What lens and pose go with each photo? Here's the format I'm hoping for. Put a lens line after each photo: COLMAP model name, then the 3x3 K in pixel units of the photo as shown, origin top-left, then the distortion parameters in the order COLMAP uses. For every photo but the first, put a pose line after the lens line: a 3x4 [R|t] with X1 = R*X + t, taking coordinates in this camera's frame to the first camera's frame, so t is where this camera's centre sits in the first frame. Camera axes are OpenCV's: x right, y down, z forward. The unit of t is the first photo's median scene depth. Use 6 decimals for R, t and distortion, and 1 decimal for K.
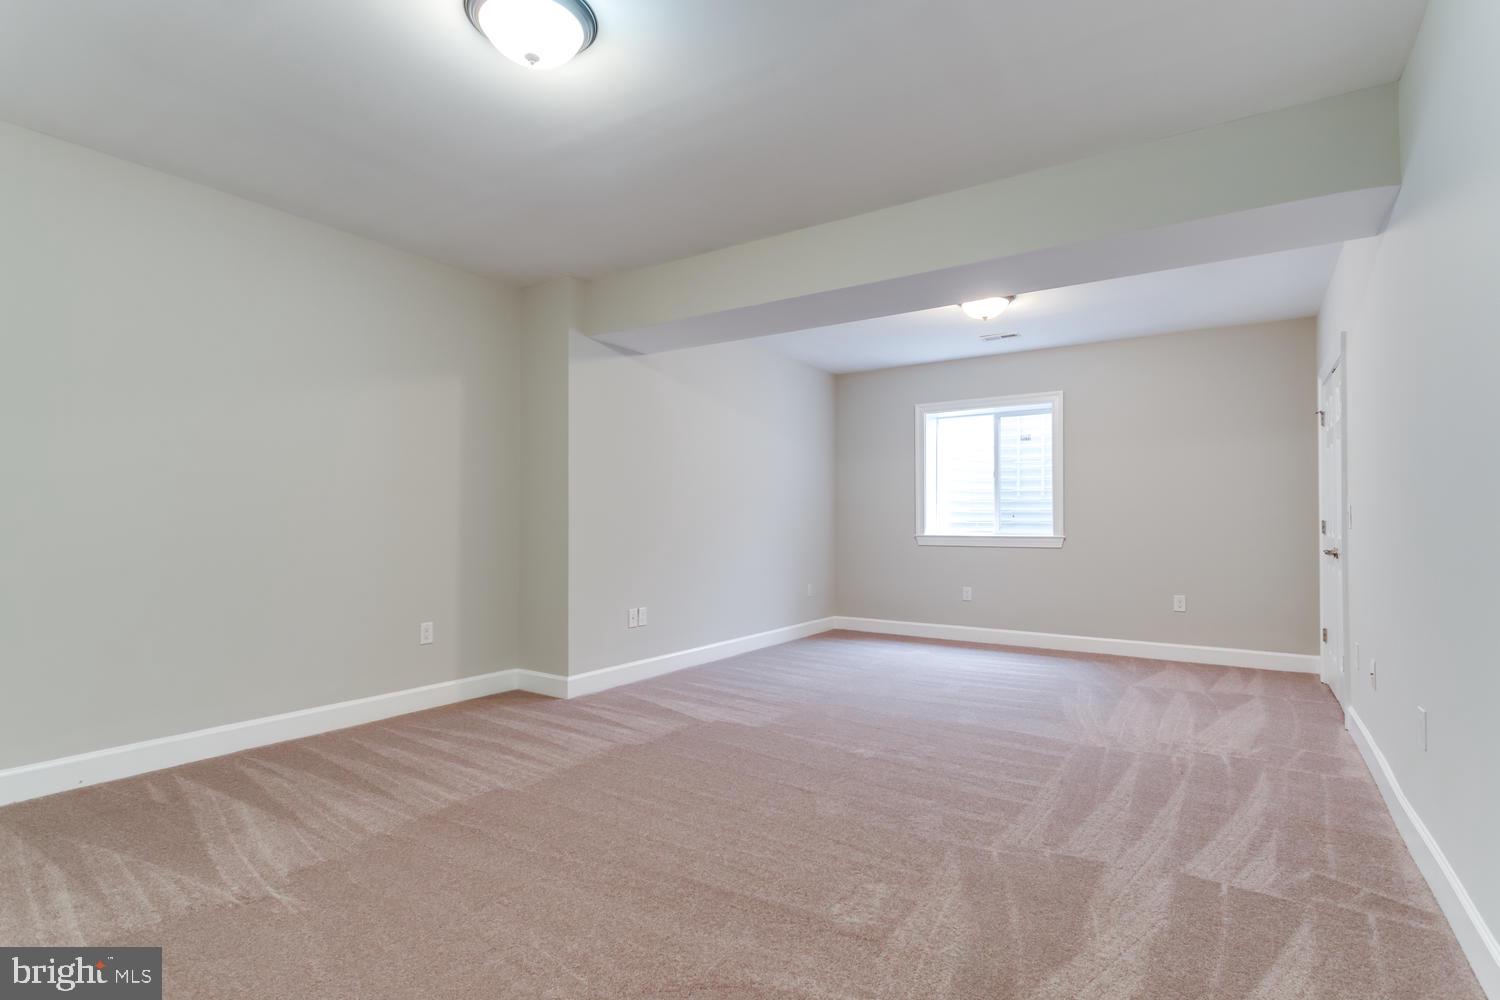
lens RADIAL K [[729.7, 0, 754.0], [0, 729.7, 494.7], [0, 0, 1]] dist [0.000824, -0.004723]
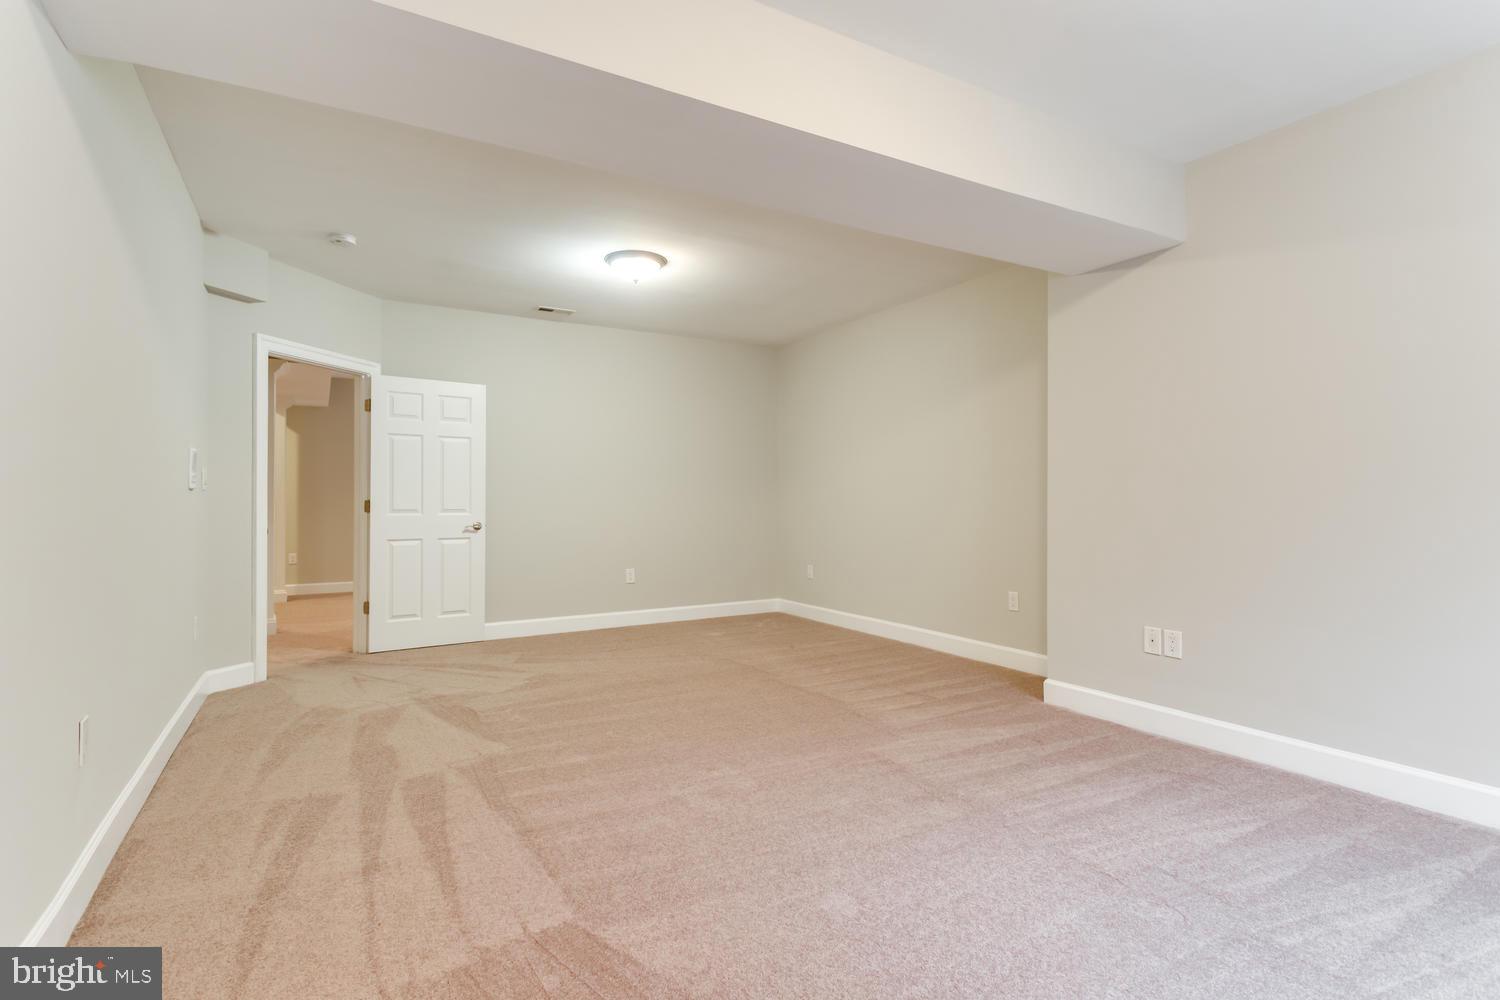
lens RADIAL K [[729.7, 0, 754.0], [0, 729.7, 494.7], [0, 0, 1]] dist [0.000824, -0.004723]
pose [[-0.430360, -0.008967, -0.902613, 0.721628], [0.030178, 0.999249, -0.024315, 0.043599], [0.902153, -0.037704, -0.429766, 1.127174]]
